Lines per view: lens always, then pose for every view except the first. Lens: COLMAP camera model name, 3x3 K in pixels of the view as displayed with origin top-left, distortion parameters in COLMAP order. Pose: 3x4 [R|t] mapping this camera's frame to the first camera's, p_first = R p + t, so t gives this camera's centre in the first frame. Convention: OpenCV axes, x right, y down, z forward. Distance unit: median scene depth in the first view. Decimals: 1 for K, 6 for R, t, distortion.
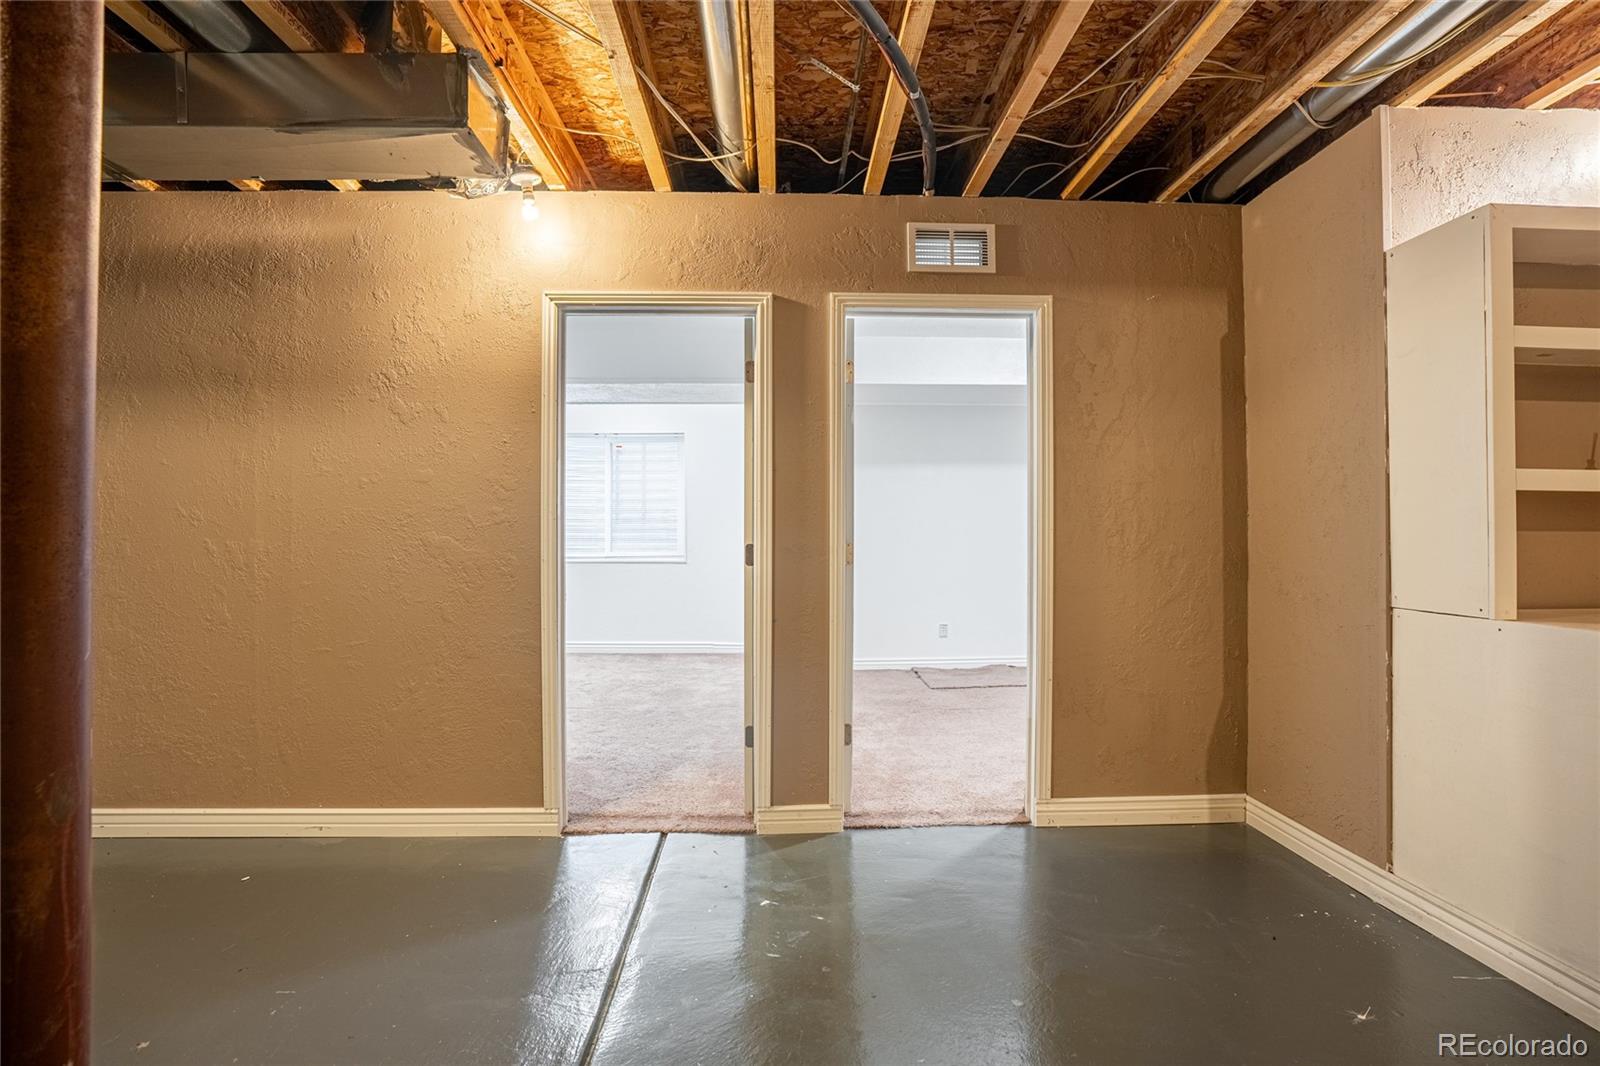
lens RADIAL K [[726.6, 0, 794.8], [0, 726.6, 525.2], [0, 0, 1]] dist [-0.002220, 0.000340]
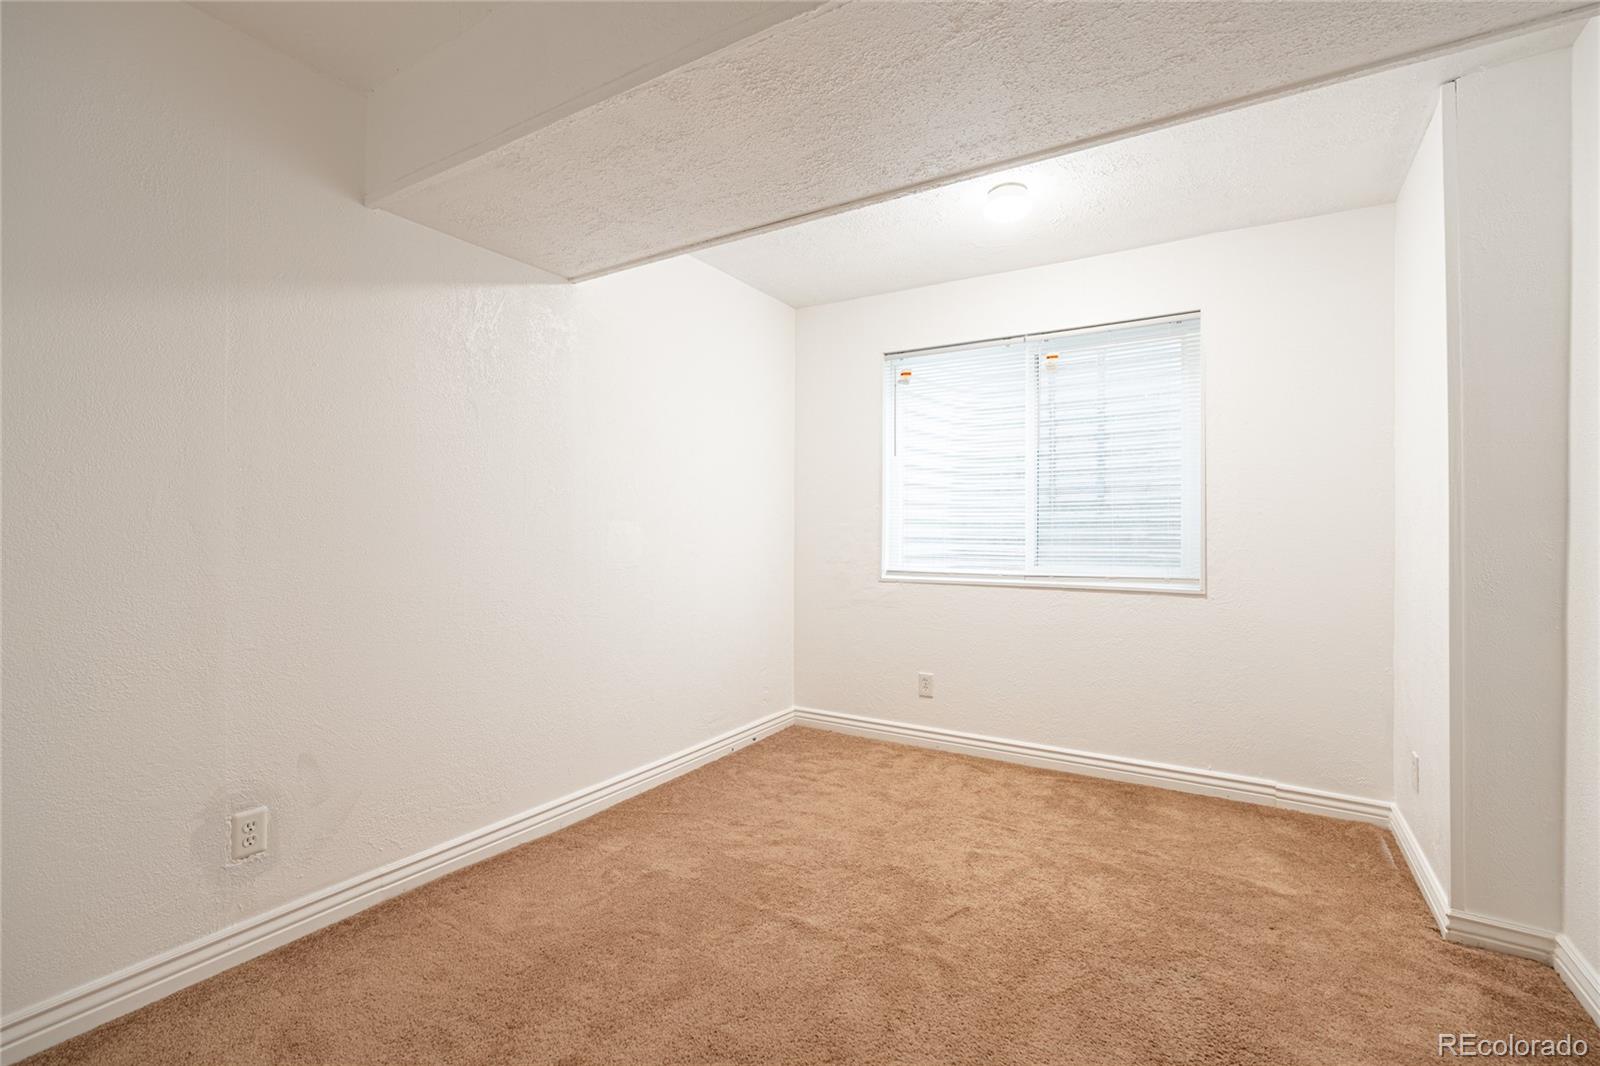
lens RADIAL K [[726.6, 0, 793.2], [0, 726.6, 530.4], [0, 0, 1]] dist [-0.002220, 0.000340]
pose [[0.836765, 0.002113, -0.547558, -0.113886], [-0.001422, 0.999998, 0.001686, 0.011055], [0.547561, -0.000632, 0.836766, 0.468378]]
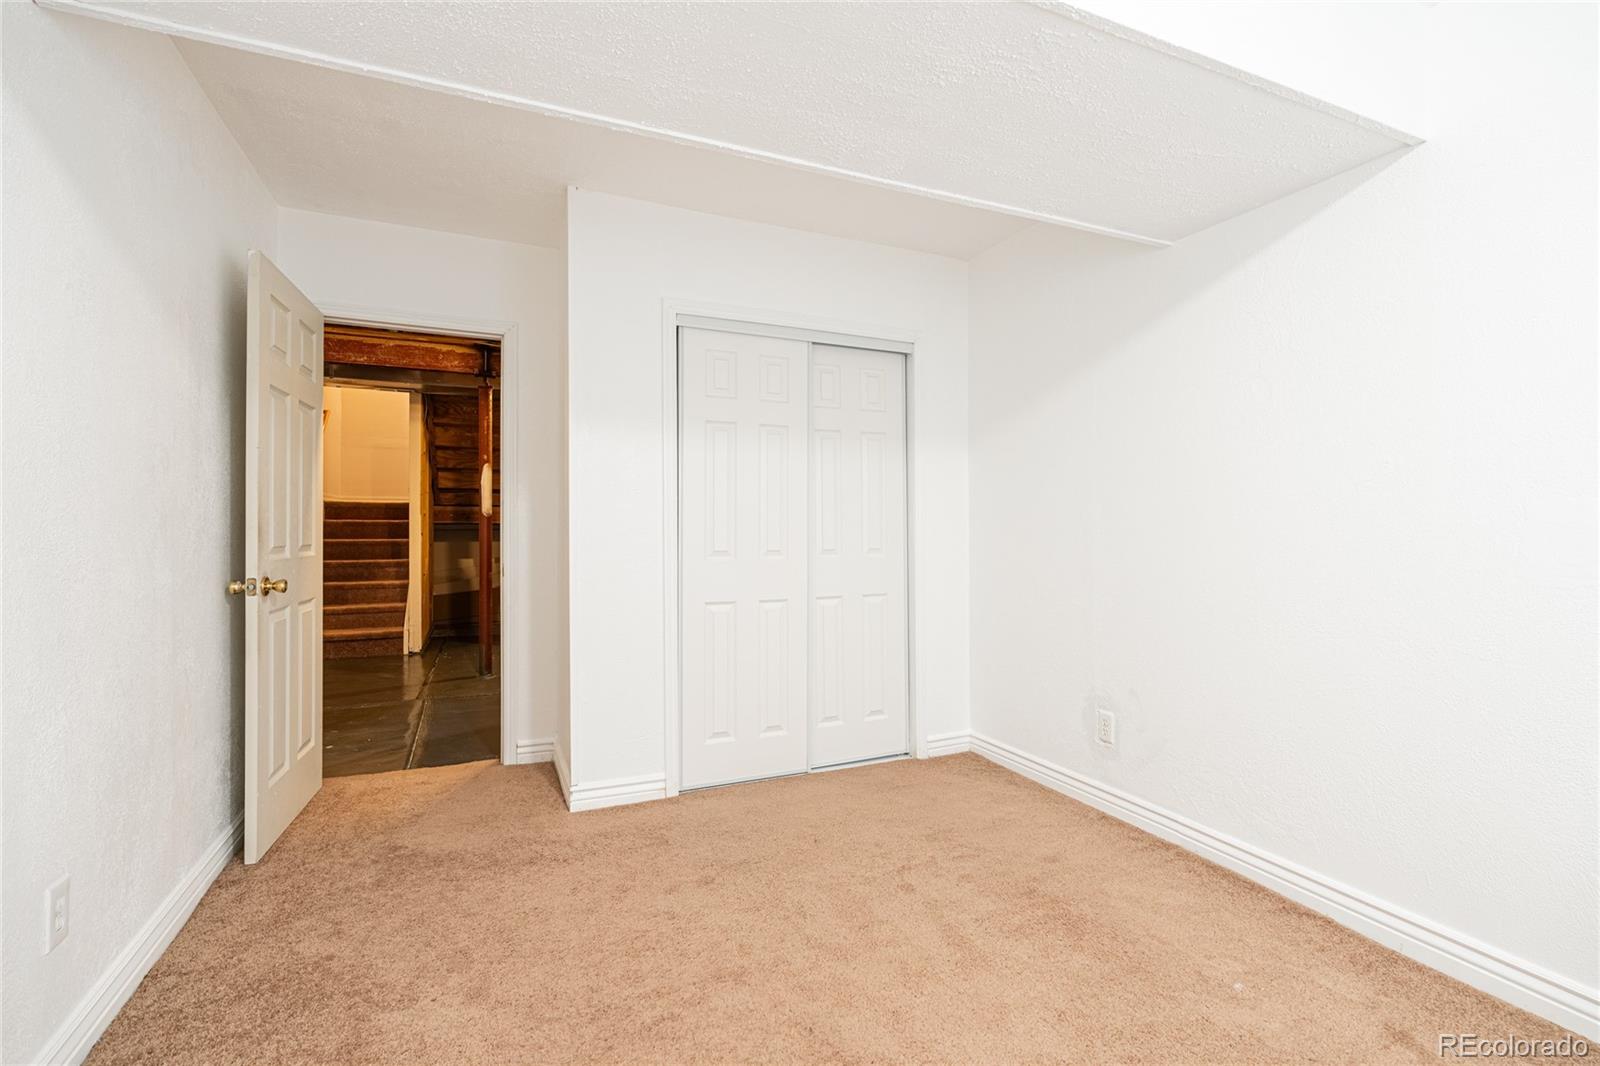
lens RADIAL K [[726.6, 0, 803.2], [0, 726.6, 530.1], [0, 0, 1]] dist [-0.002220, 0.000340]
pose [[-0.923829, 0.002733, -0.382795, -0.130388], [0.001101, 0.999989, 0.004482, 0.016319], [0.382803, 0.003719, -0.923822, 1.026021]]
